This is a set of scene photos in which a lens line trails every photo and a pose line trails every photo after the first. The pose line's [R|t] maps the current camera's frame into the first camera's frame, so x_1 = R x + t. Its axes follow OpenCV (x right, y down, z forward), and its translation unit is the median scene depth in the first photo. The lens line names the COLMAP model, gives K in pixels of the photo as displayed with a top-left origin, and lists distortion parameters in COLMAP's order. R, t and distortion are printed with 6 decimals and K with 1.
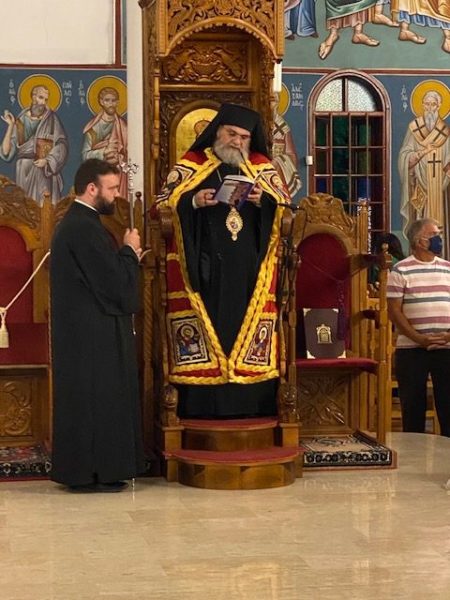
lens RADIAL K [[1607.1, 0, 225.0], [0, 1607.1, 300.0], [0, 0, 1]] dist [0.022315, 1.039125]
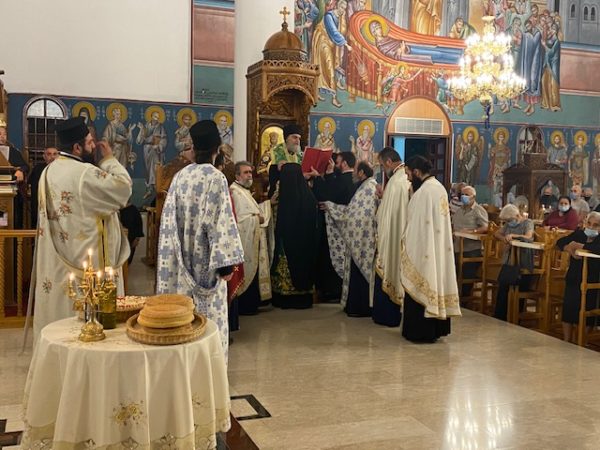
lens RADIAL K [[663.5, 0, 299.0], [0, 663.5, 223.2], [0, 0, 1]] dist [0.159689, -0.465776]
pose [[0.981489, 0.011413, 0.191177, -0.095722], [-0.016392, 0.999566, 0.024483, -0.007390], [-0.190815, -0.027163, 0.981250, 0.069913]]
